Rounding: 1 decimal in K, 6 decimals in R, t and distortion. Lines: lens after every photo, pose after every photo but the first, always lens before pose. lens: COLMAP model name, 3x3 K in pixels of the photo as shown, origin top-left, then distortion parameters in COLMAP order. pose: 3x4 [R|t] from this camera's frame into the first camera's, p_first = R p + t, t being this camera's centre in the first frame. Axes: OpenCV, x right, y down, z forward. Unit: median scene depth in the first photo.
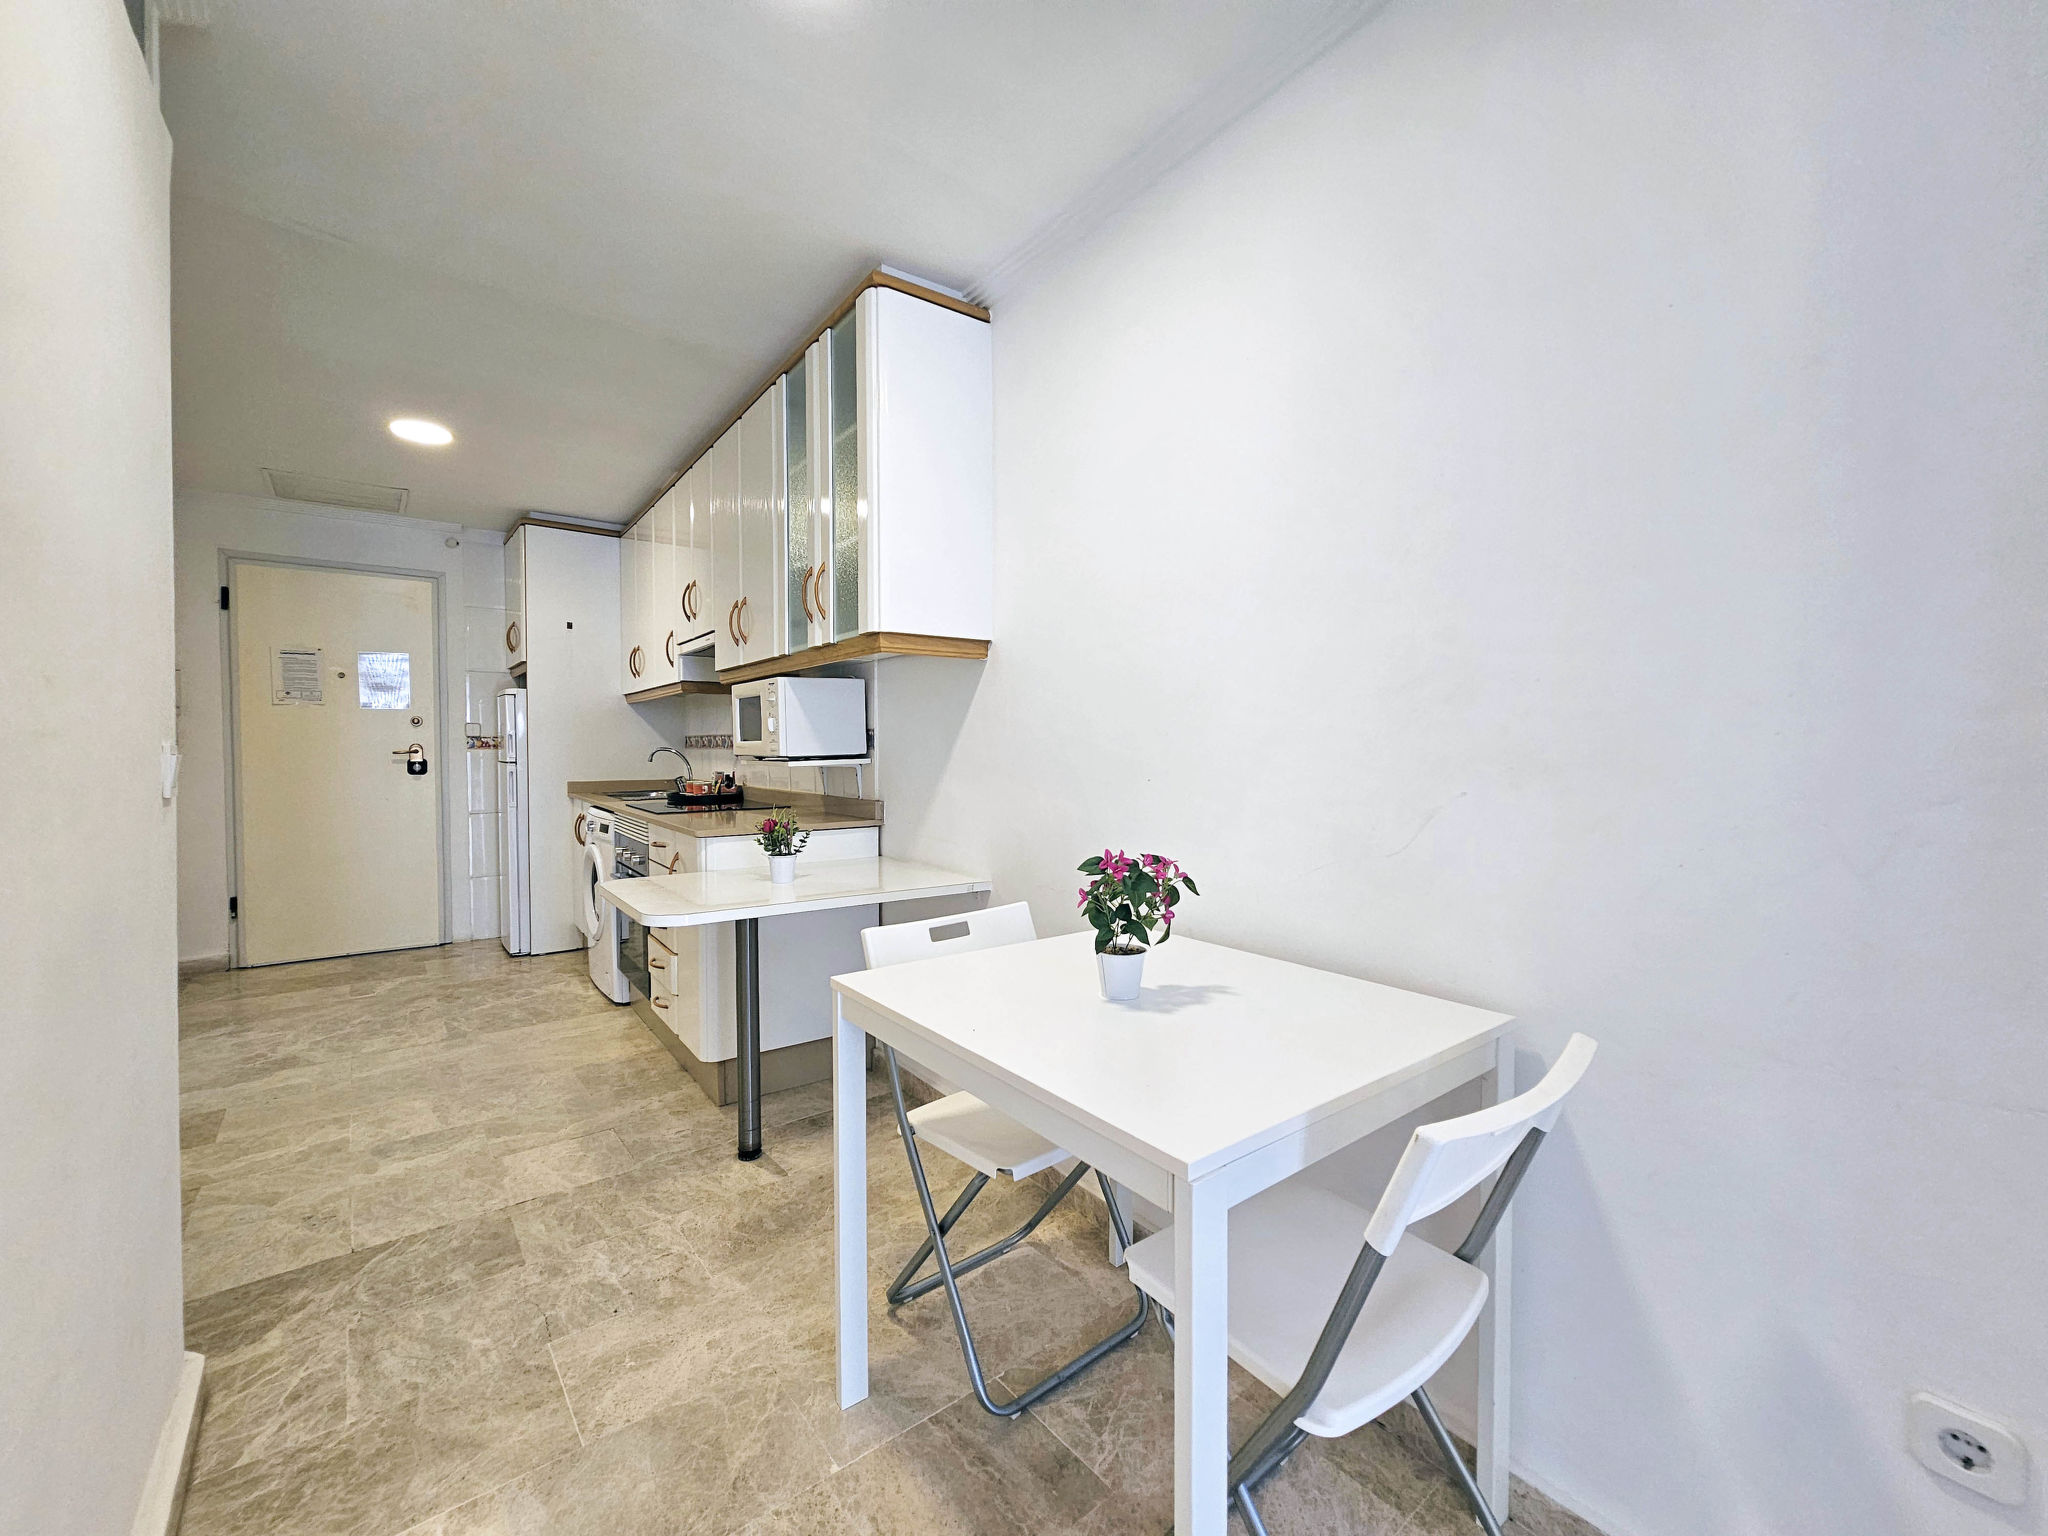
lens RADIAL K [[832.2, 0, 1025.6], [0, 832.2, 772.4], [0, 0, 1]] dist [-0.001110, 0.000197]
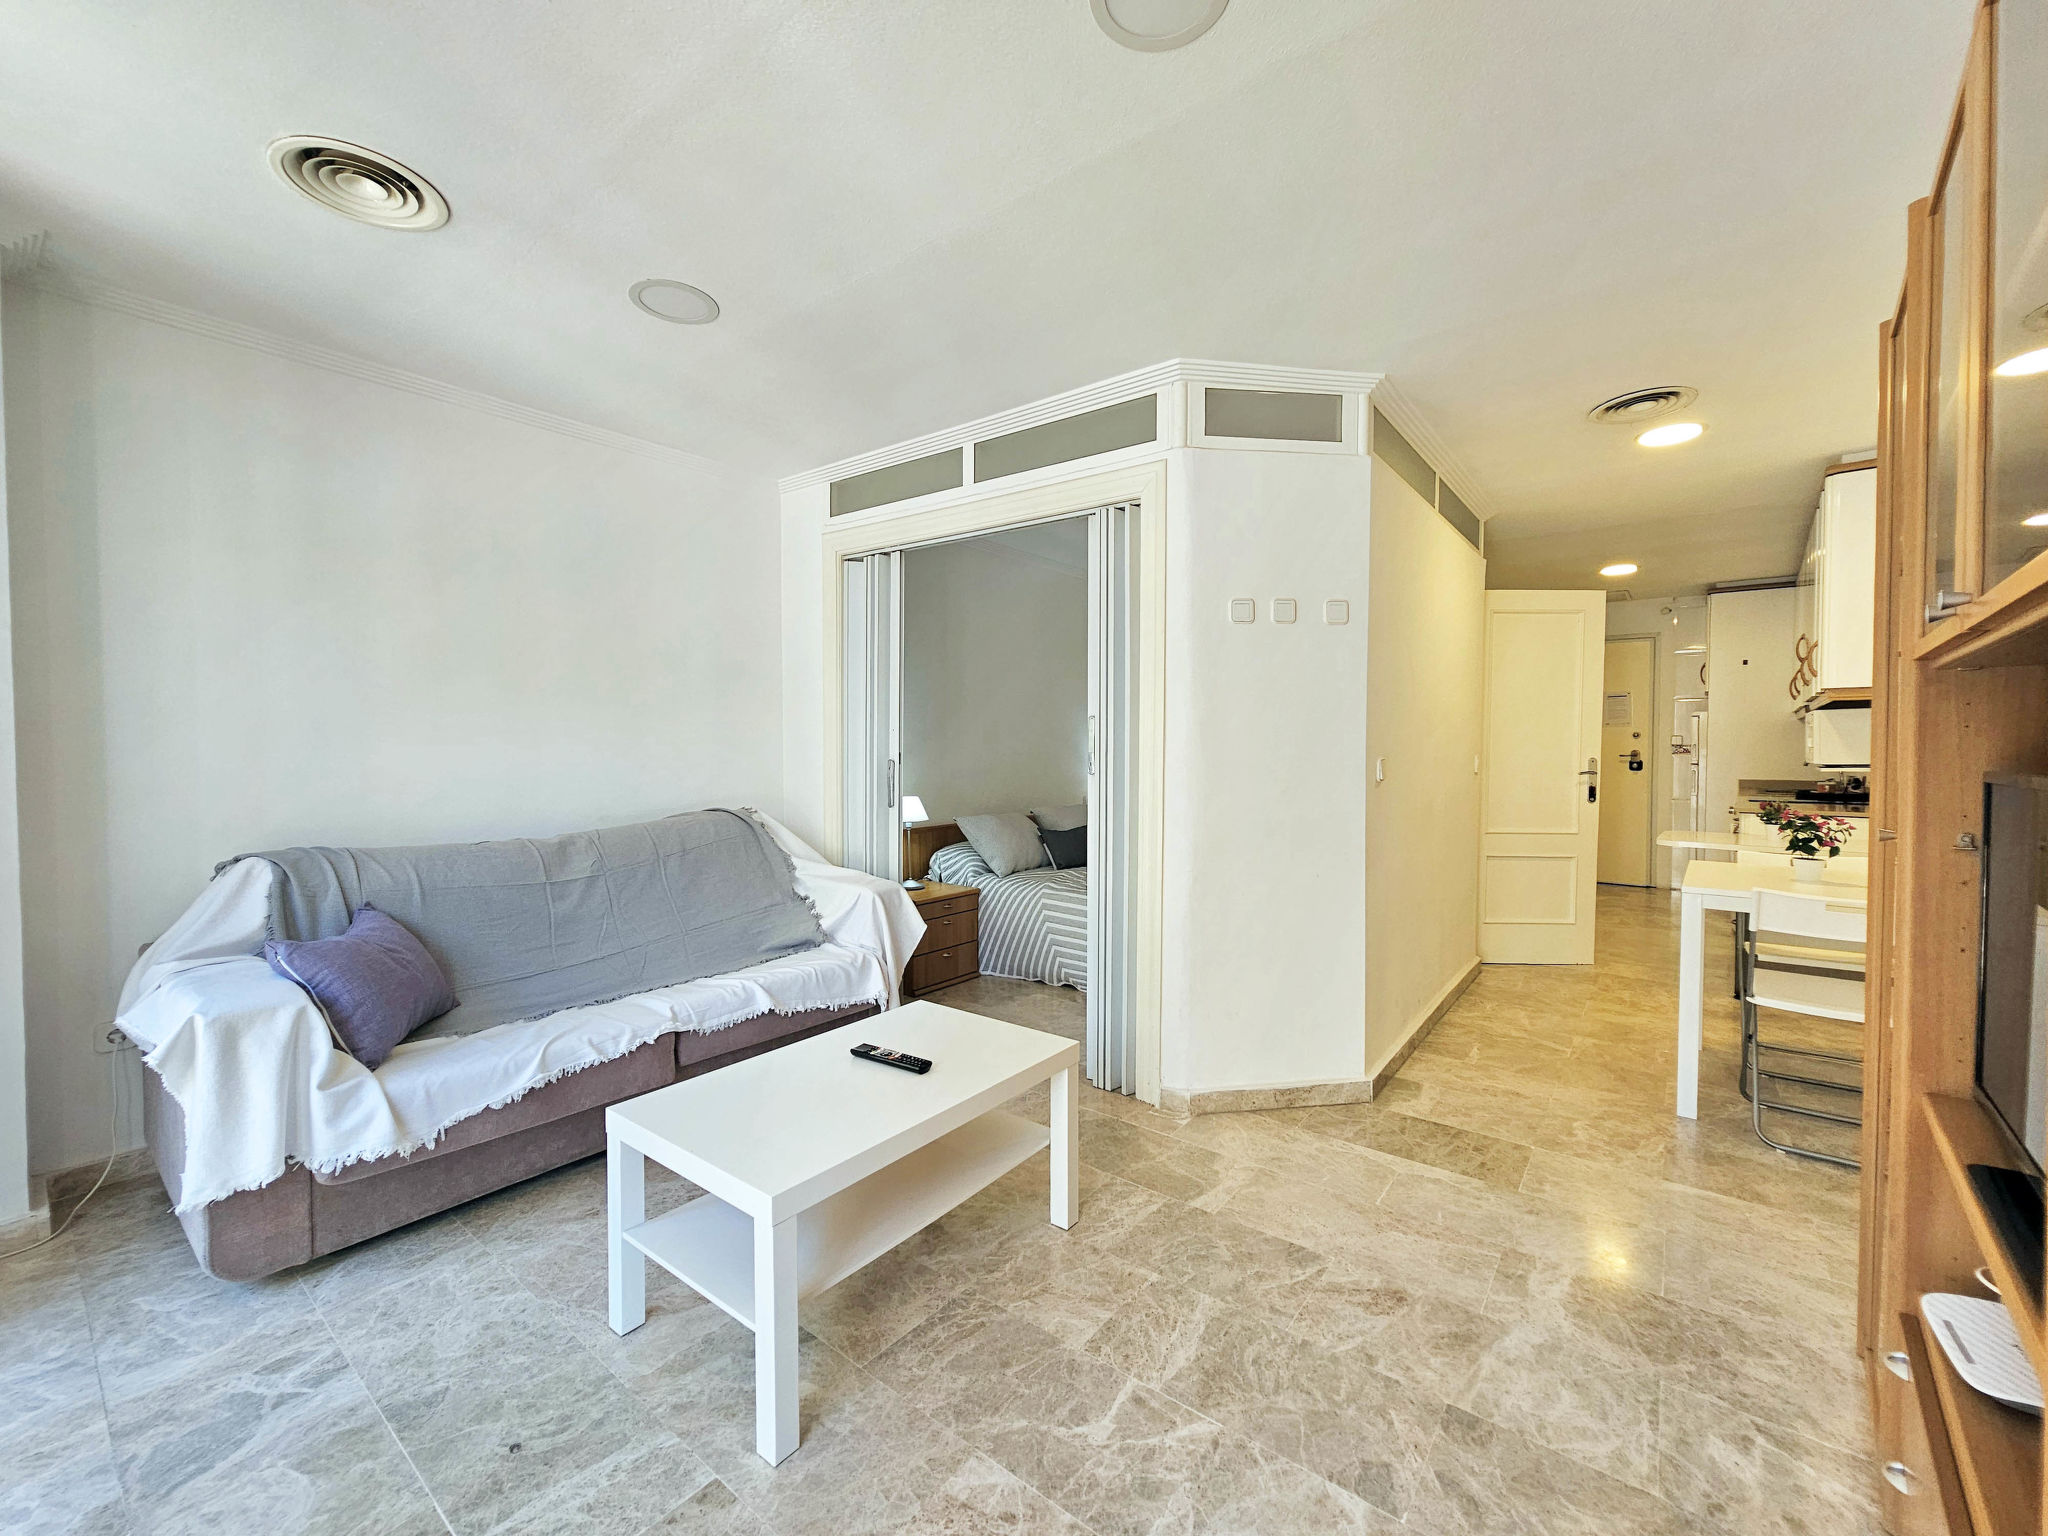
lens RADIAL K [[832.2, 0, 1034.6], [0, 832.2, 764.2], [0, 0, 1]] dist [-0.001110, 0.000197]
pose [[0.225458, 0.024527, -0.973944, 0.811437], [-0.032093, 0.999327, 0.017737, -0.001207], [0.973724, 0.027258, 0.226093, -0.660601]]
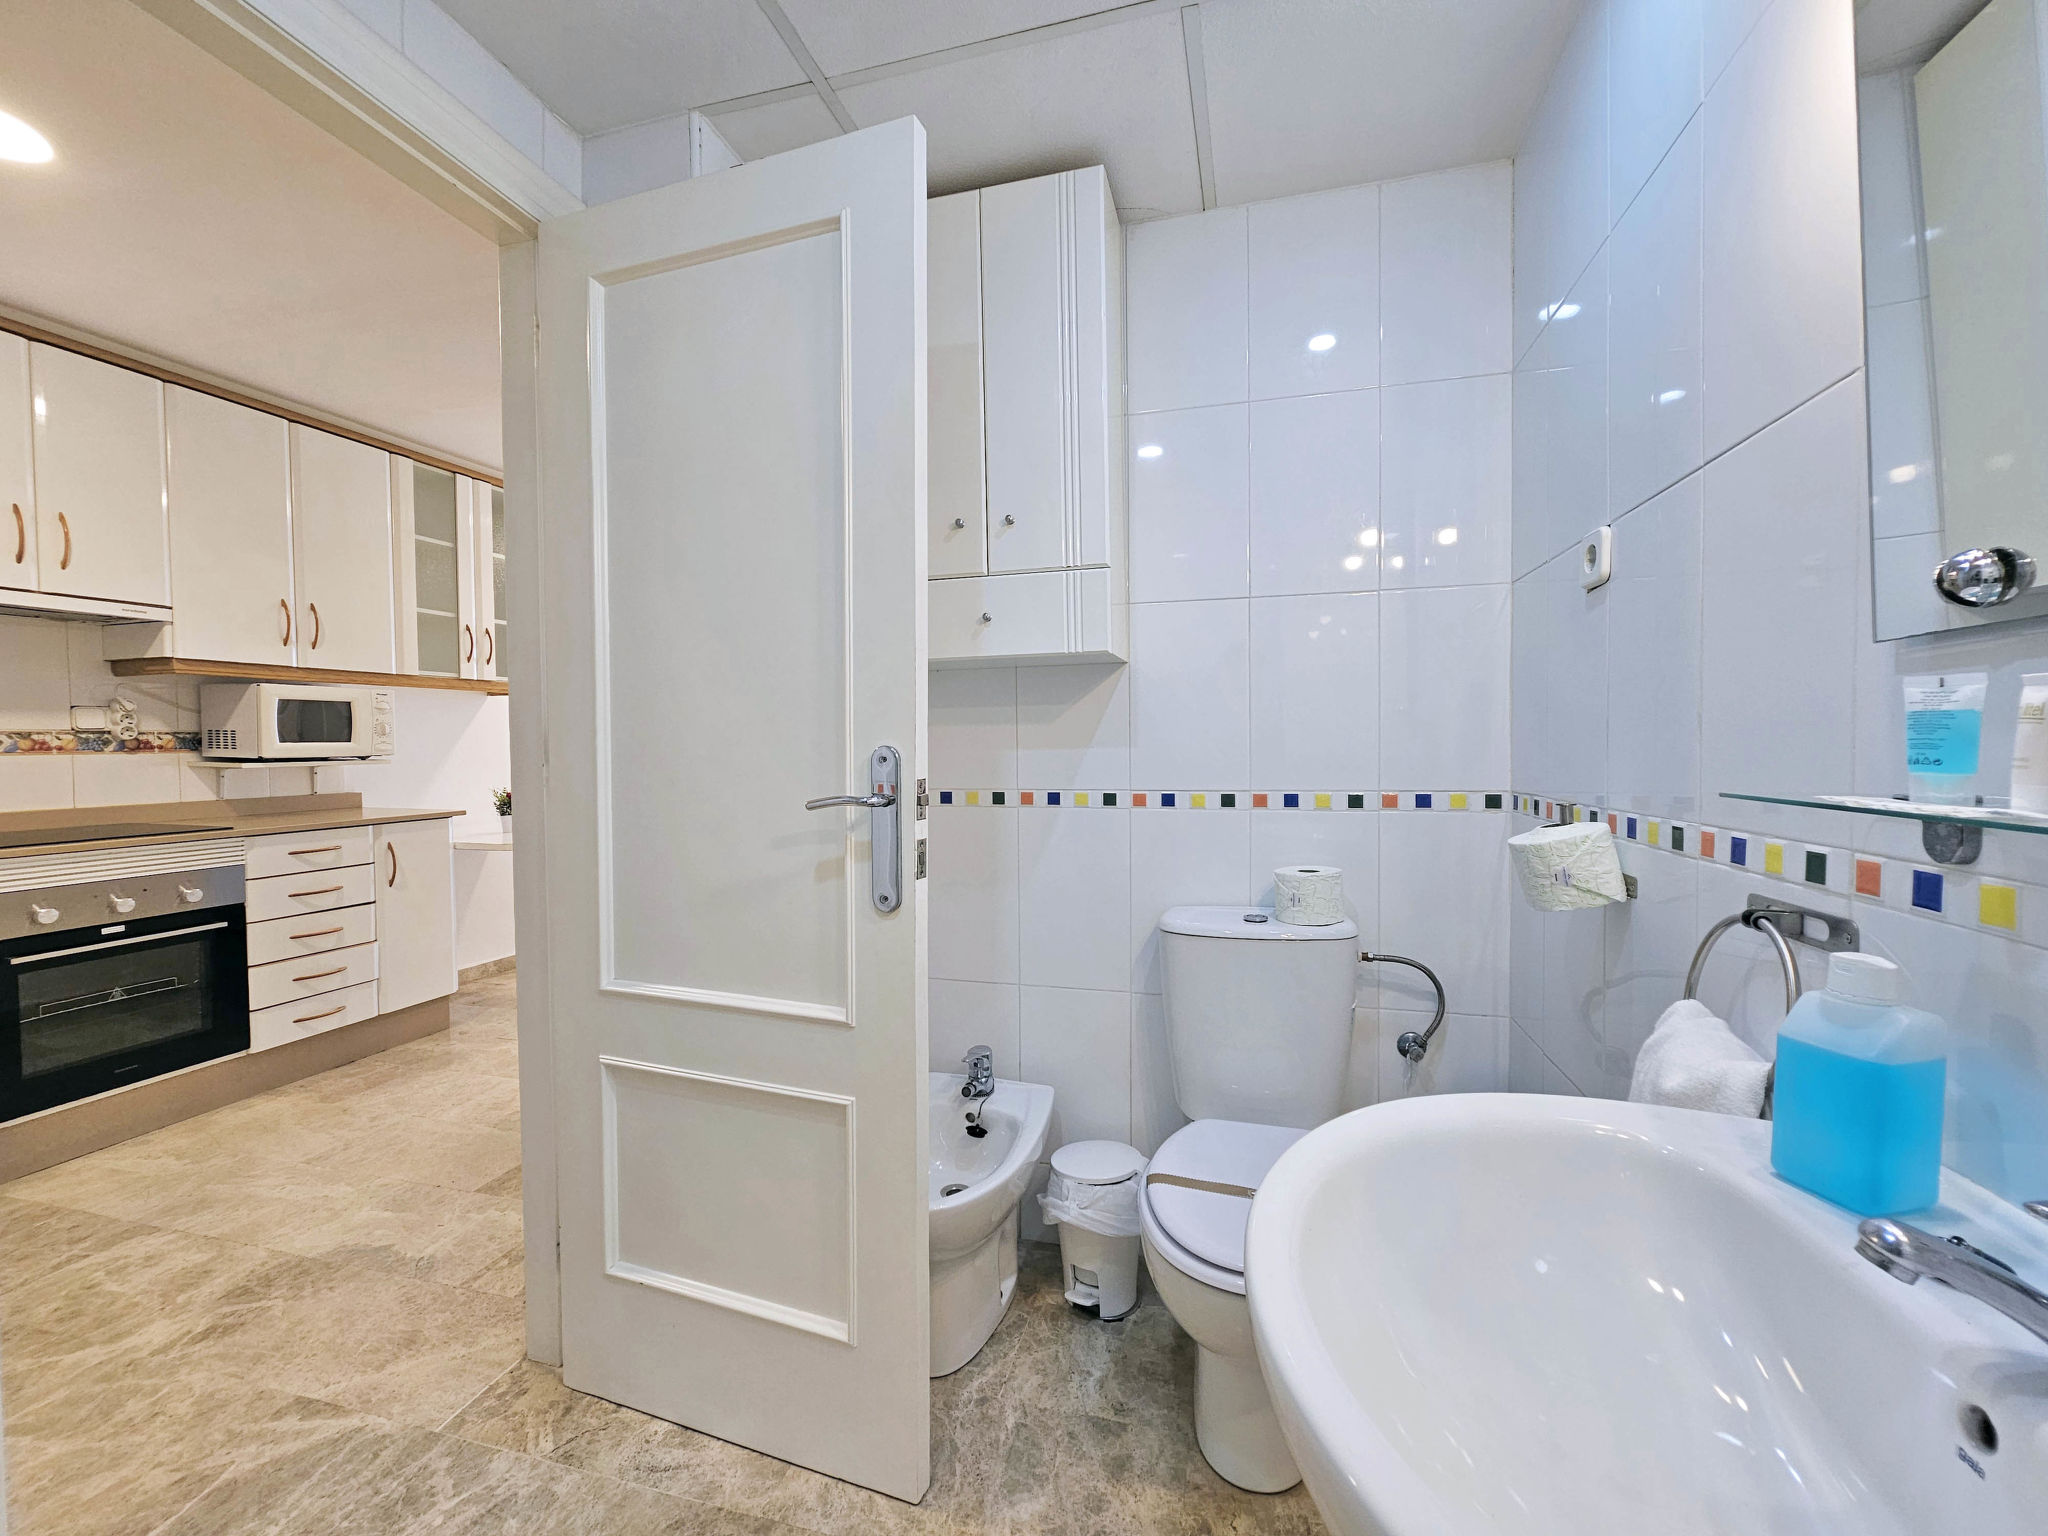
lens RADIAL K [[832.2, 0, 1025.1], [0, 832.2, 764.7], [0, 0, 1]] dist [-0.001110, 0.000197]
pose [[-0.587456, -0.017984, 0.809057, -1.698293], [0.032767, 0.998405, 0.045985, -0.028248], [-0.808593, 0.053524, -0.585929, 0.896434]]
